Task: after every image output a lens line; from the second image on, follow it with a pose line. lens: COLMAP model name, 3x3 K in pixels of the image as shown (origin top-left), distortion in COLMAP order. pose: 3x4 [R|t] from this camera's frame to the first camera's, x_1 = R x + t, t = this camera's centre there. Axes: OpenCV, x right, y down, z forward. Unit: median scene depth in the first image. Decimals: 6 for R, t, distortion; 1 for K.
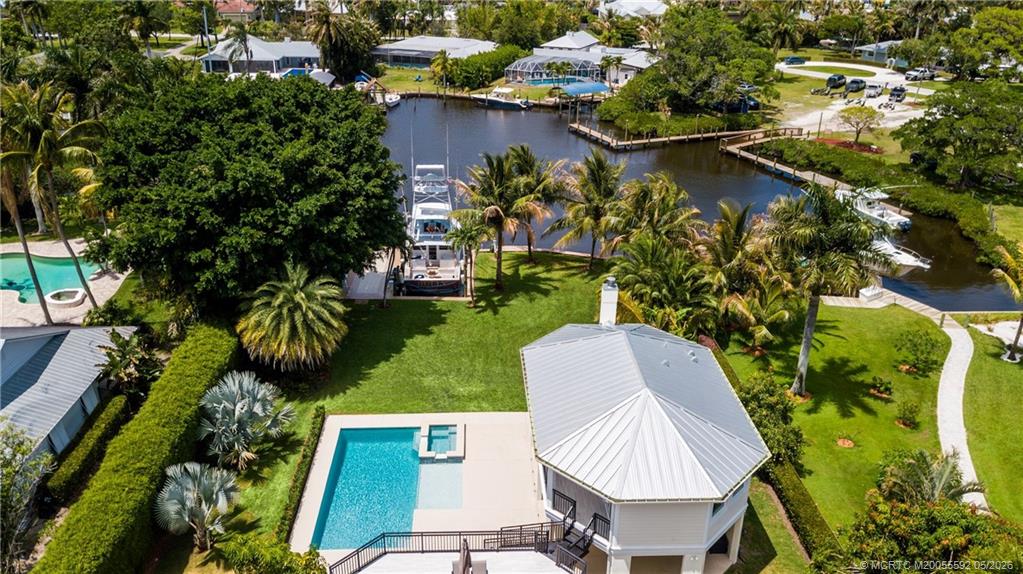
lens RADIAL K [[802.7, 0, 507.6], [0, 802.7, 287.7], [0, 0, 1]] dist [0.024160, -0.016730]
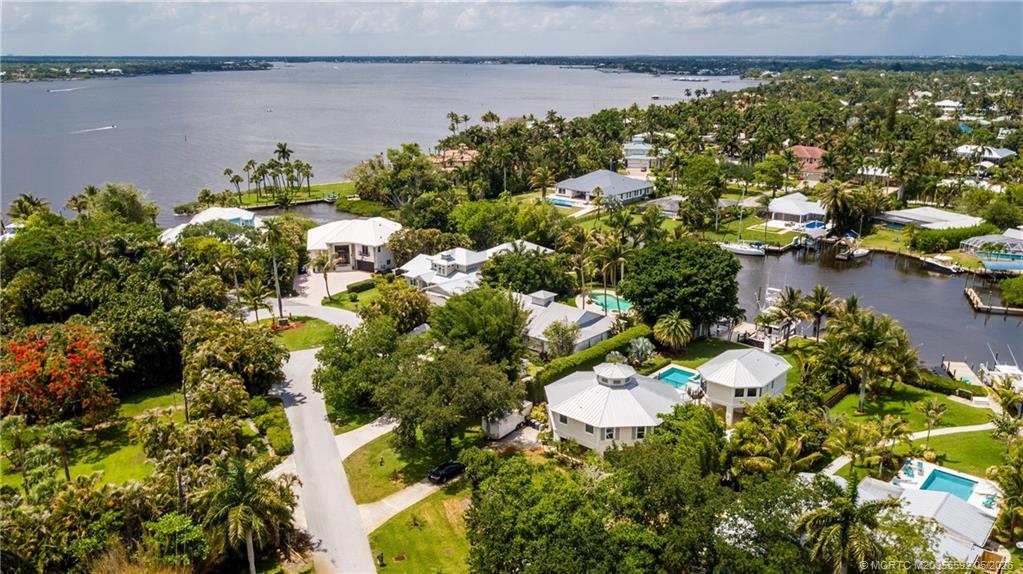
lens RADIAL K [[802.7, 0, 510.6], [0, 802.7, 286.3], [0, 0, 1]] dist [0.024160, -0.016730]
pose [[0.731944, 0.168890, -0.660102, 1.128170], [-0.262842, 0.963795, -0.044857, 0.166881], [0.628627, 0.206336, 0.749836, -1.454830]]
